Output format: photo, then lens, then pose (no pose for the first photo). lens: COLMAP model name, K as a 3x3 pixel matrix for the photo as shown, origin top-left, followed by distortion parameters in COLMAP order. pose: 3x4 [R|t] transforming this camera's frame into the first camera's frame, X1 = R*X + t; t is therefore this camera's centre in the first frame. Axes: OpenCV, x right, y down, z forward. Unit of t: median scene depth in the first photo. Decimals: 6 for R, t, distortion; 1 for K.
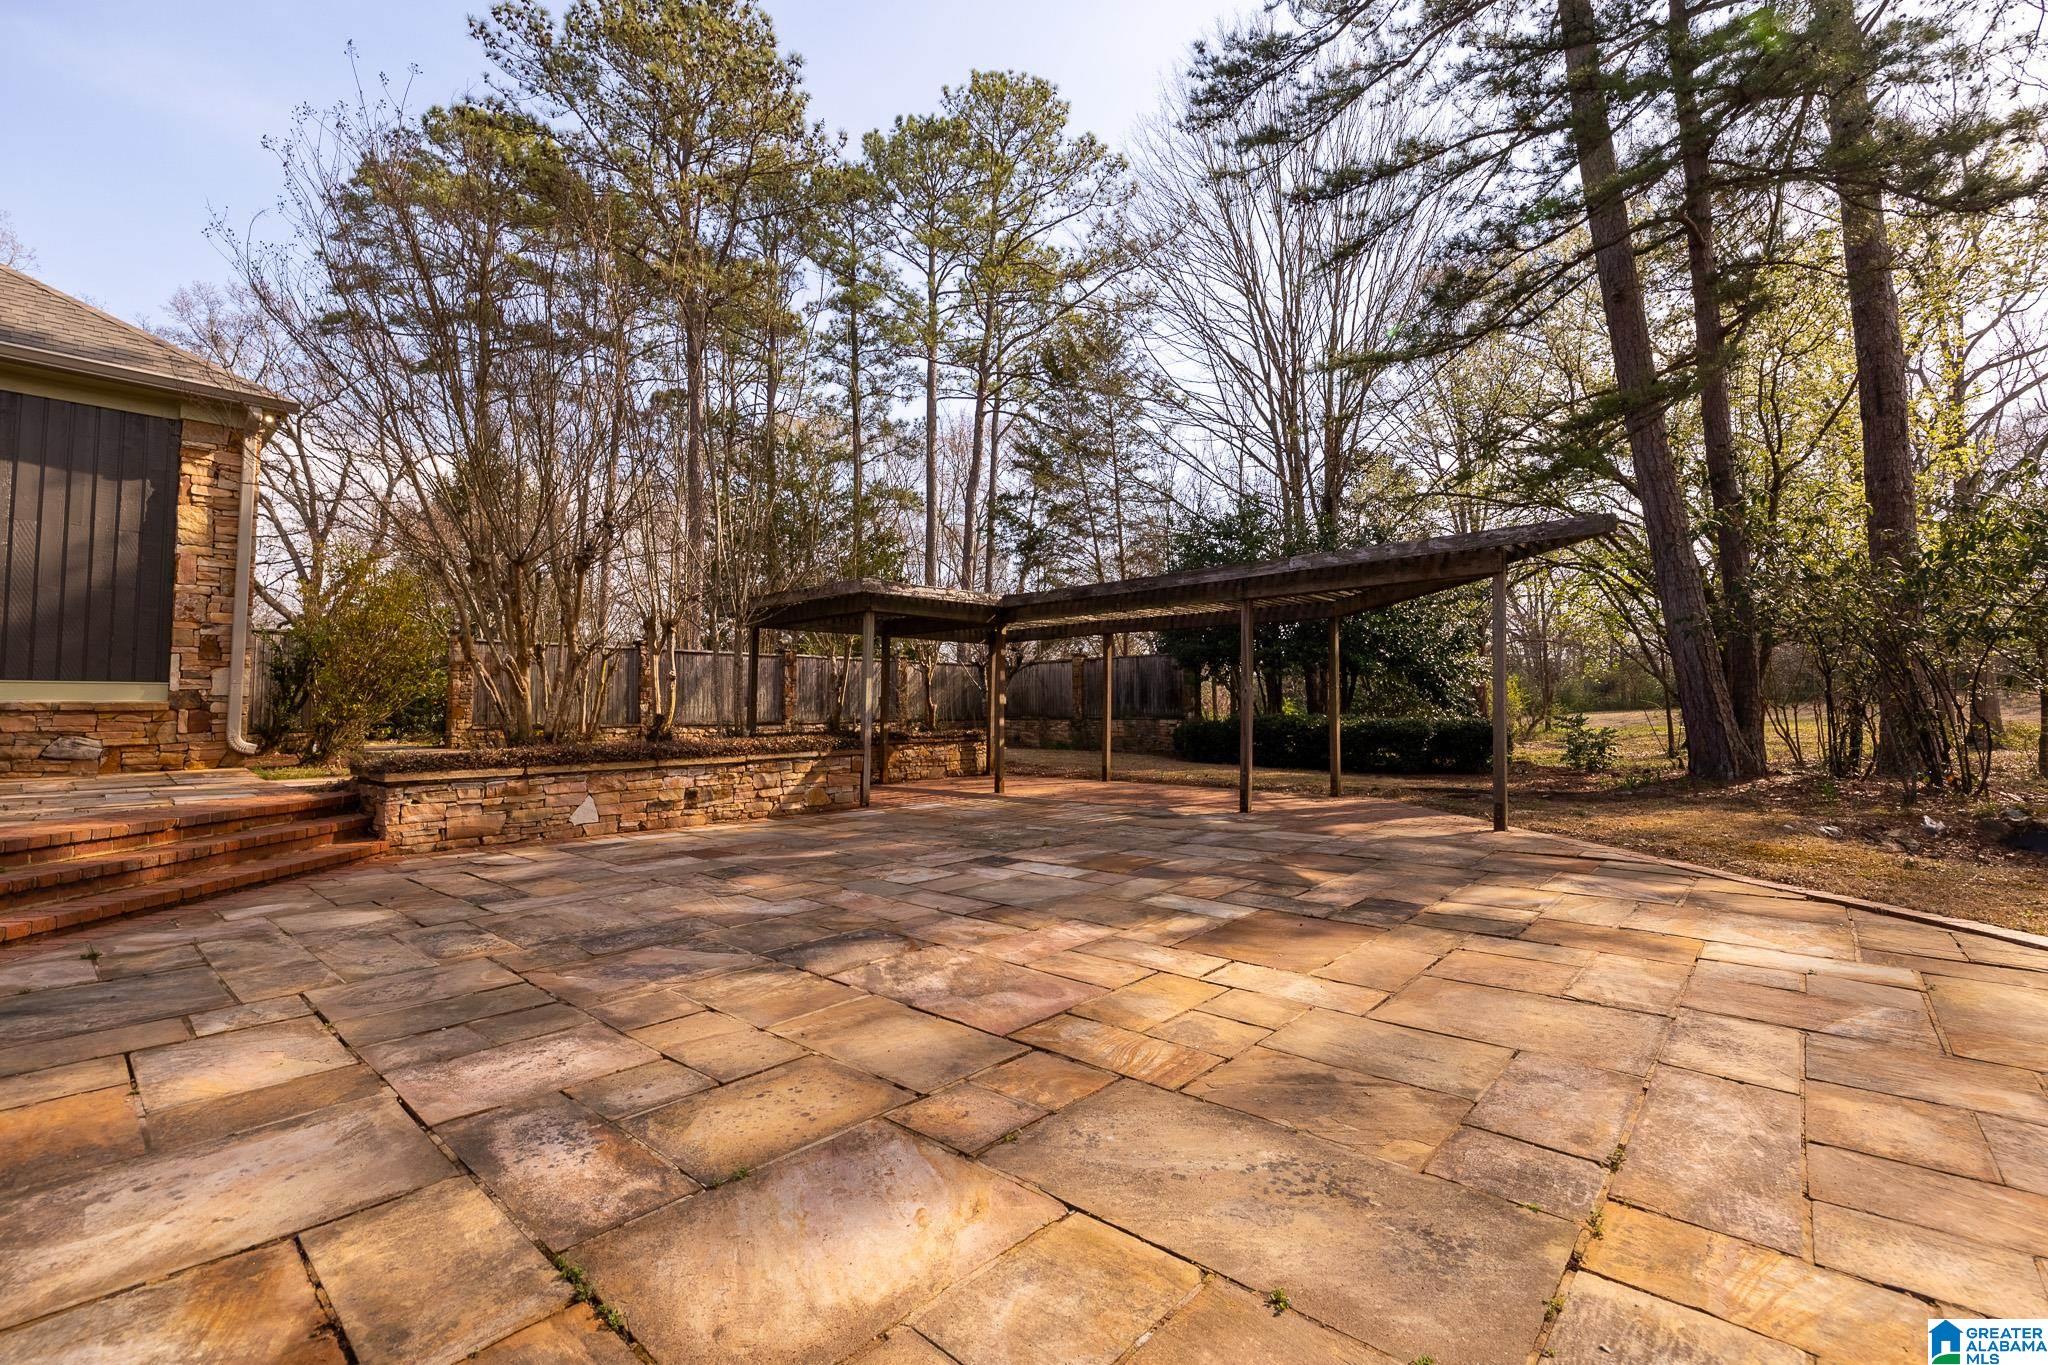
lens RADIAL K [[873.8, 0, 969.5], [0, 873.8, 709.7], [0, 0, 1]] dist [0.008364, 0.001130]
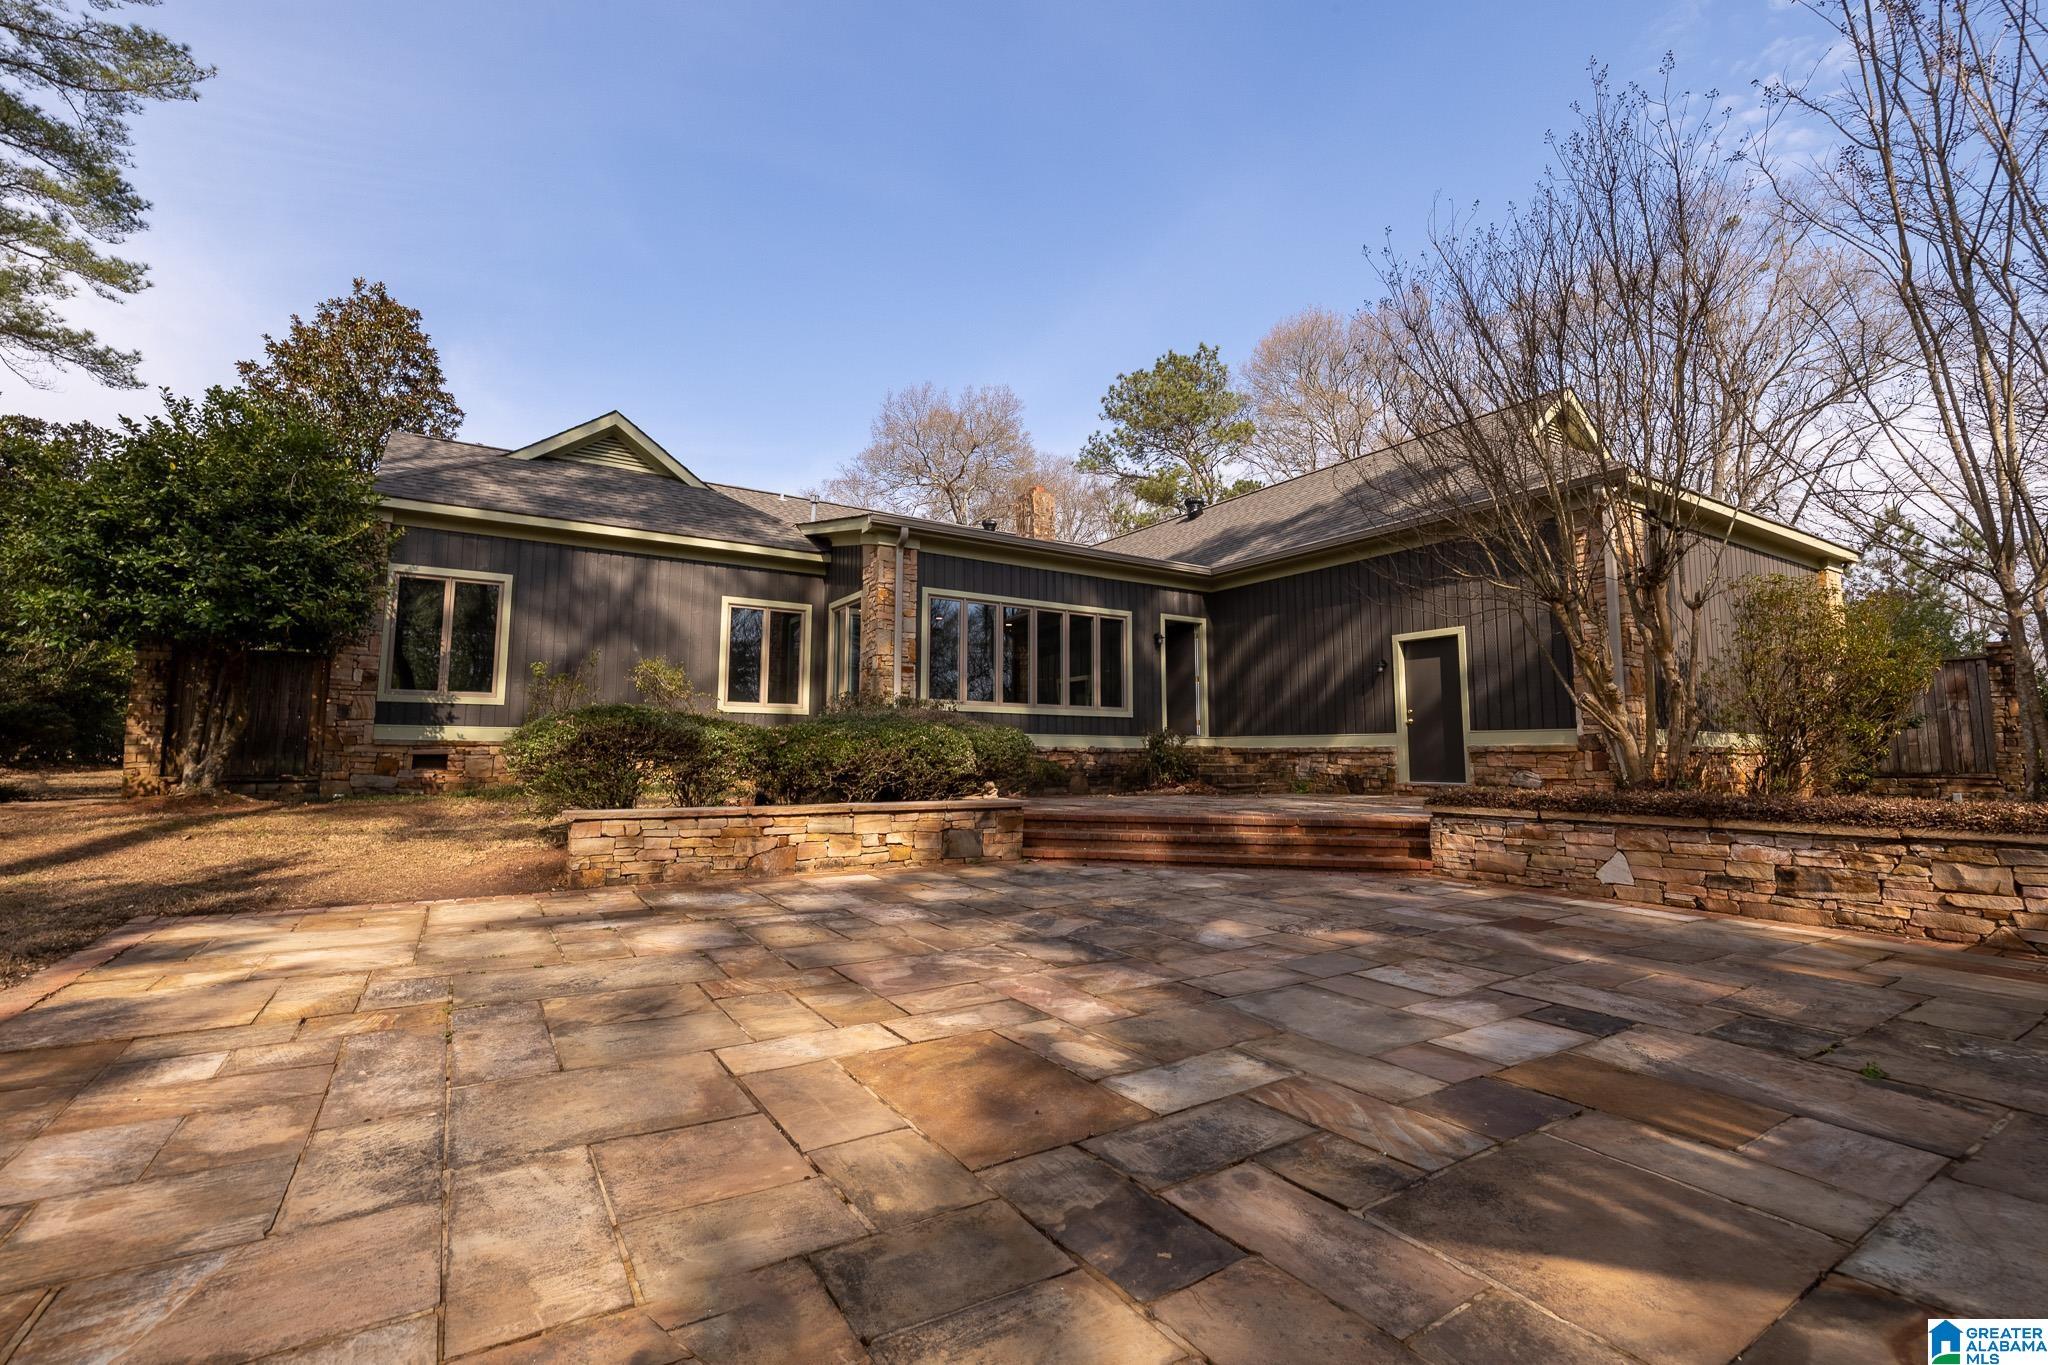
lens RADIAL K [[873.8, 0, 1020.7], [0, 873.8, 676.3], [0, 0, 1]] dist [0.008364, 0.001130]
pose [[-0.239004, -0.082501, -0.967507, 0.593071], [0.000272, 0.996378, -0.085030, -0.000408], [0.971018, -0.020586, -0.238116, 0.683802]]
